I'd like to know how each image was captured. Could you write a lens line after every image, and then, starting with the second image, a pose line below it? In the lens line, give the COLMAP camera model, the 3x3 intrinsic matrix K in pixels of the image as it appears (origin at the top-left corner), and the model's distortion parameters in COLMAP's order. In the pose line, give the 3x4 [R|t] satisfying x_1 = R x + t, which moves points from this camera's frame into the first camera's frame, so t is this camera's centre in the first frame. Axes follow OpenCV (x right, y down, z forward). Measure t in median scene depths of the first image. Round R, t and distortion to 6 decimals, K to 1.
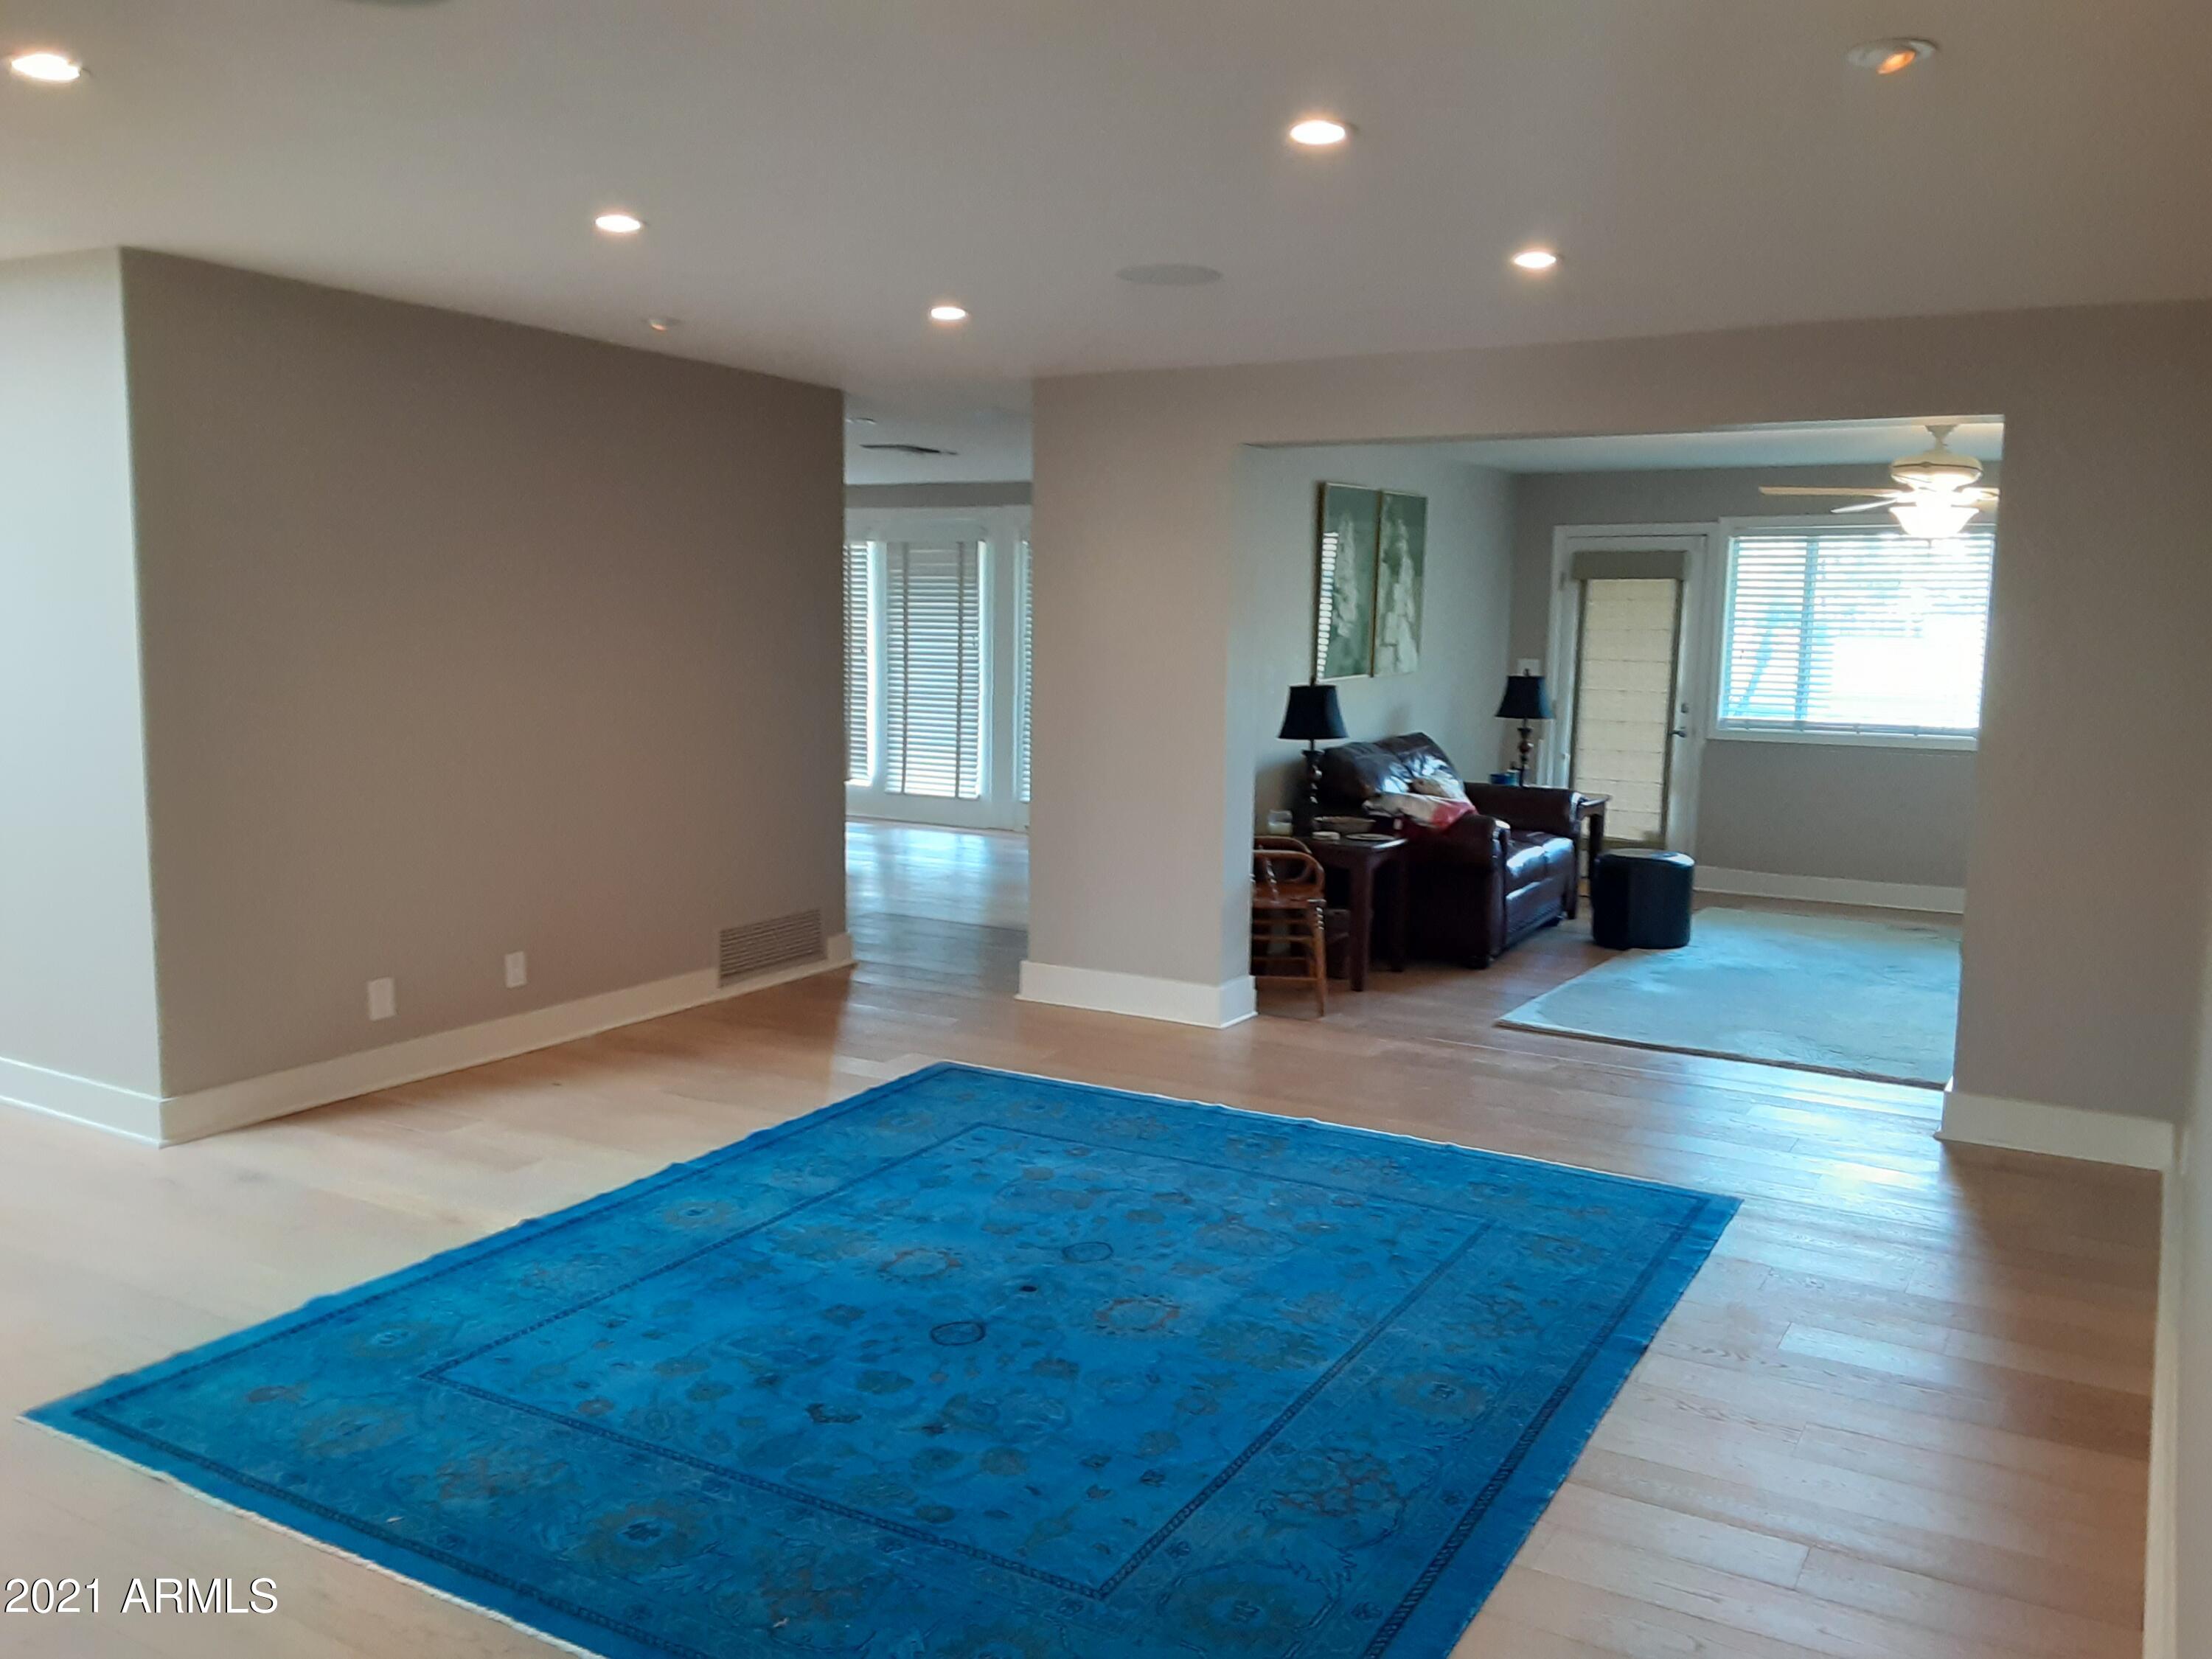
lens RADIAL K [[1767.3, 0, 1106.0], [0, 1767.3, 829.5], [0, 0, 1]] dist [0.019243, 0.002859]
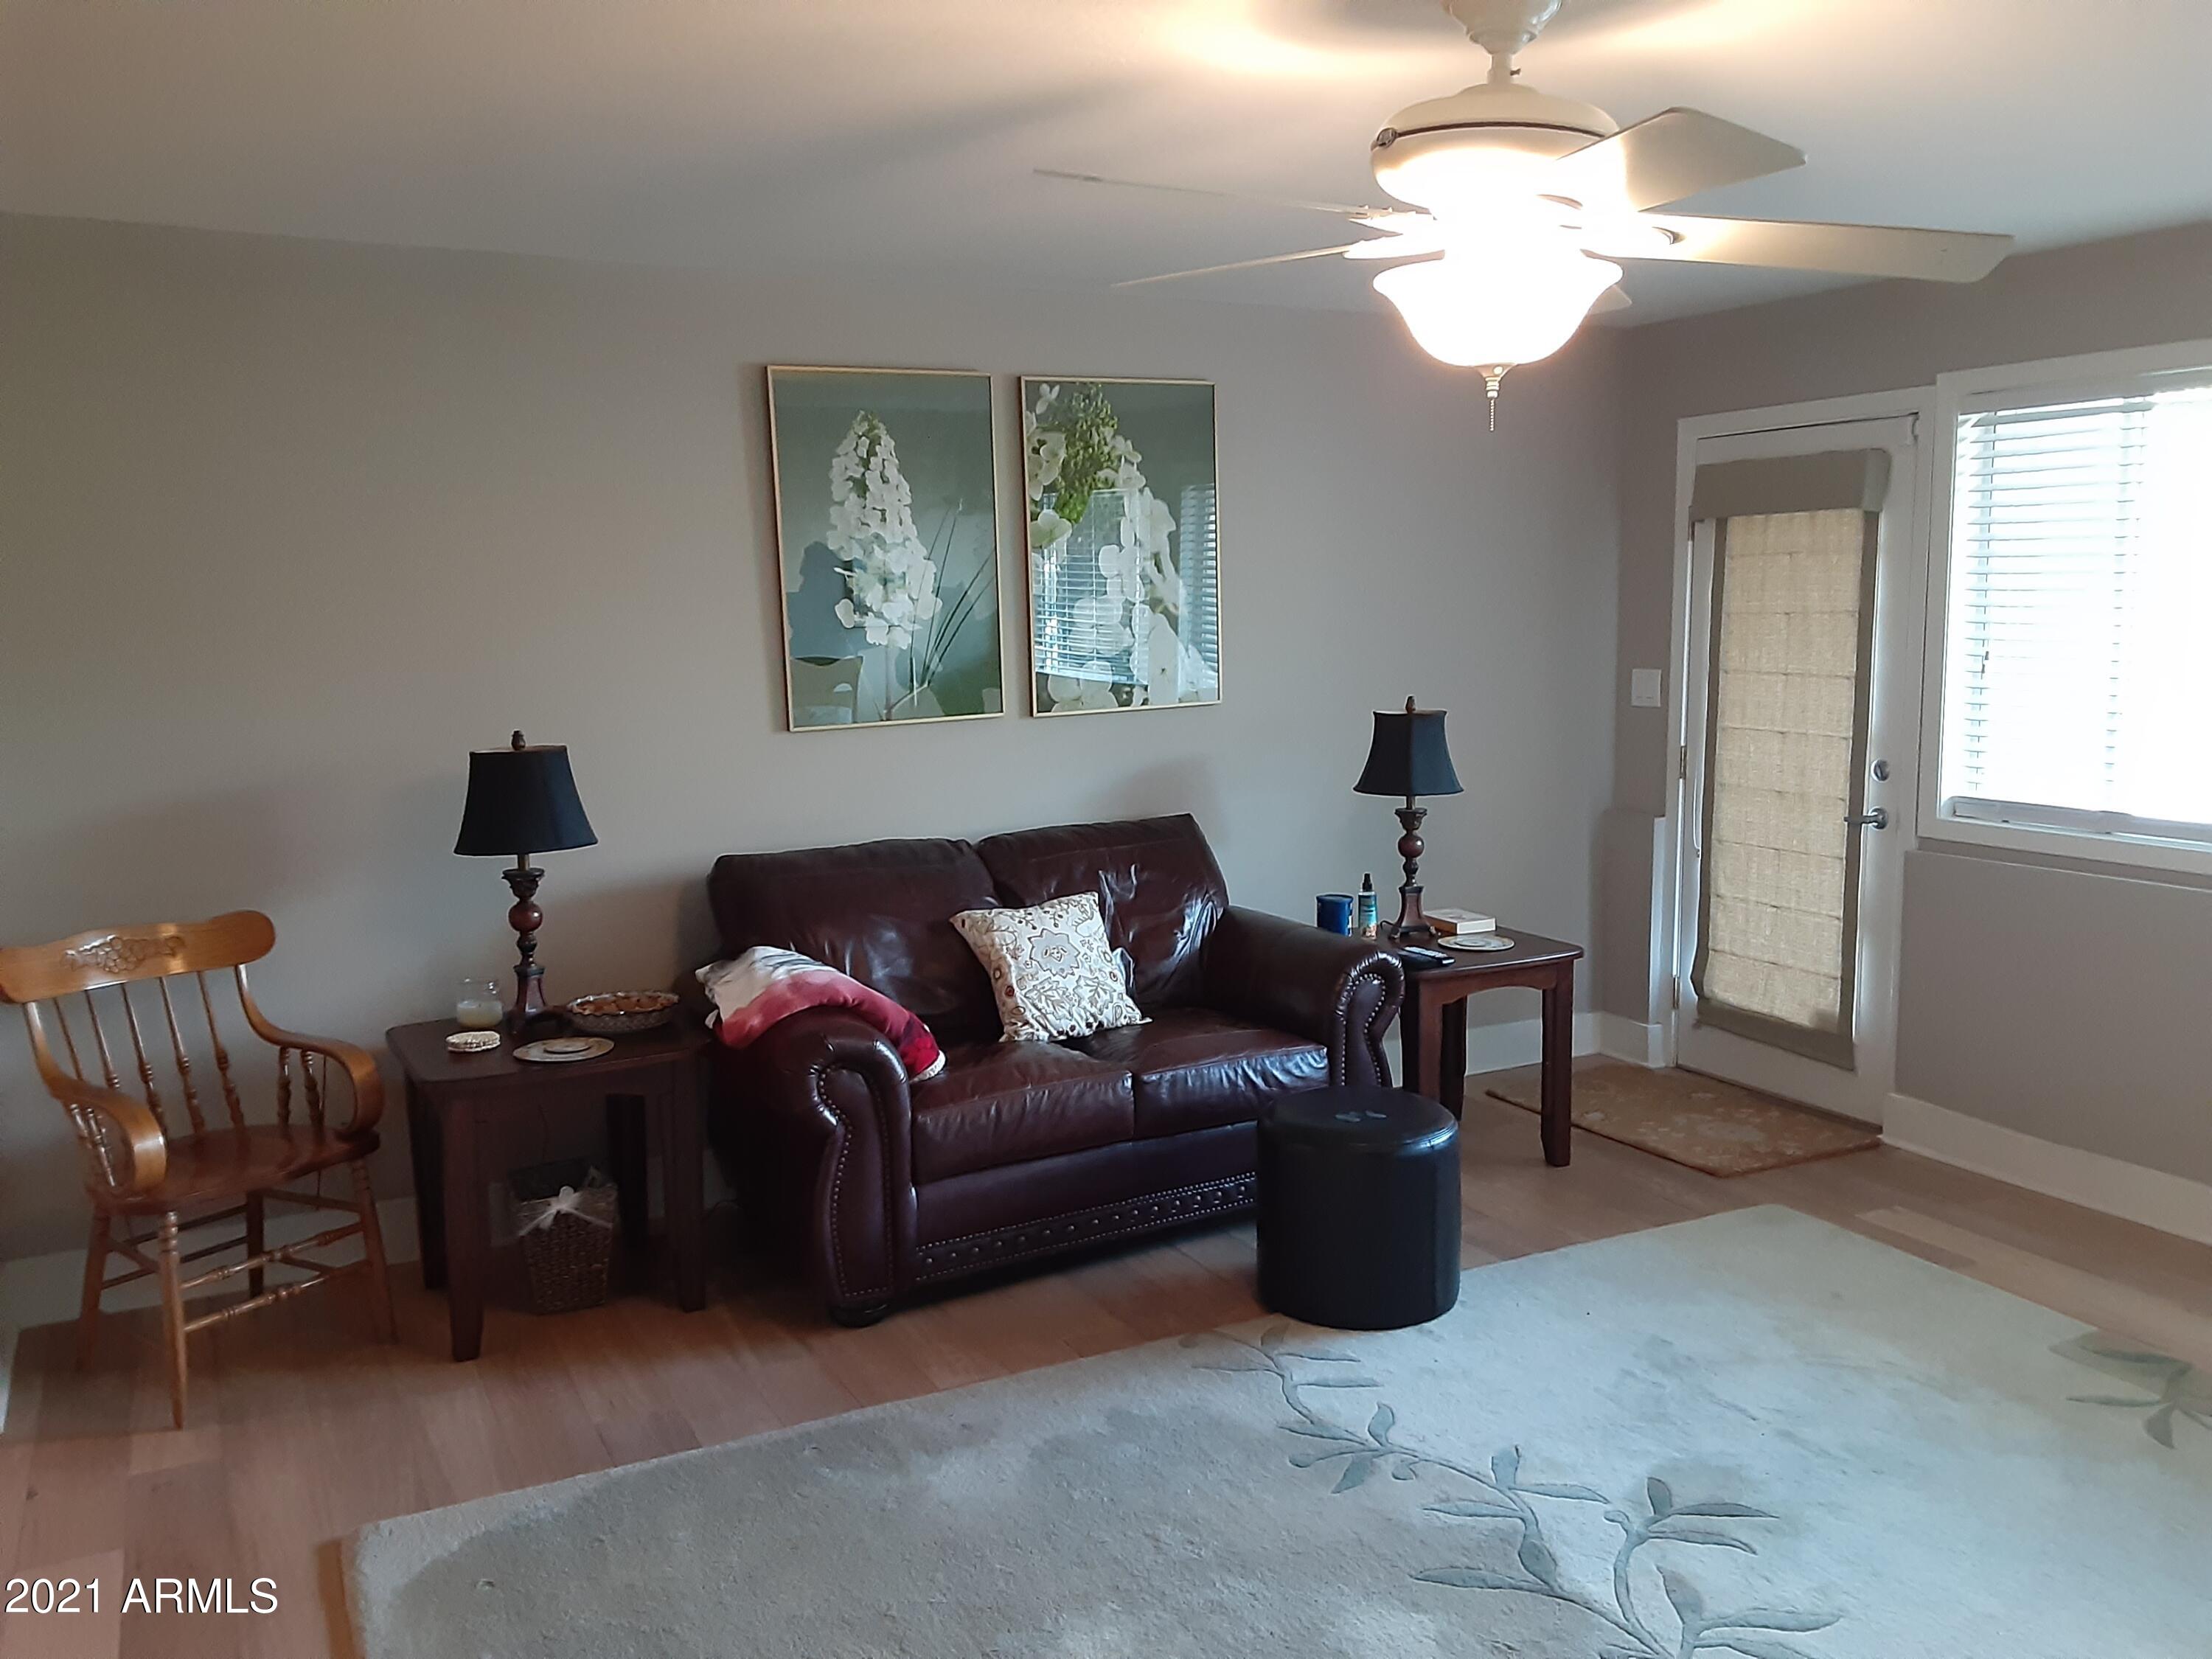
lens RADIAL K [[1767.3, 0, 1106.0], [0, 1767.3, 829.5], [0, 0, 1]] dist [0.019243, 0.002859]
pose [[0.854333, 0.039386, -0.518232, 0.406360], [-0.033687, 0.999224, 0.020407, -0.056115], [0.518634, 0.000024, 0.854997, 0.477864]]
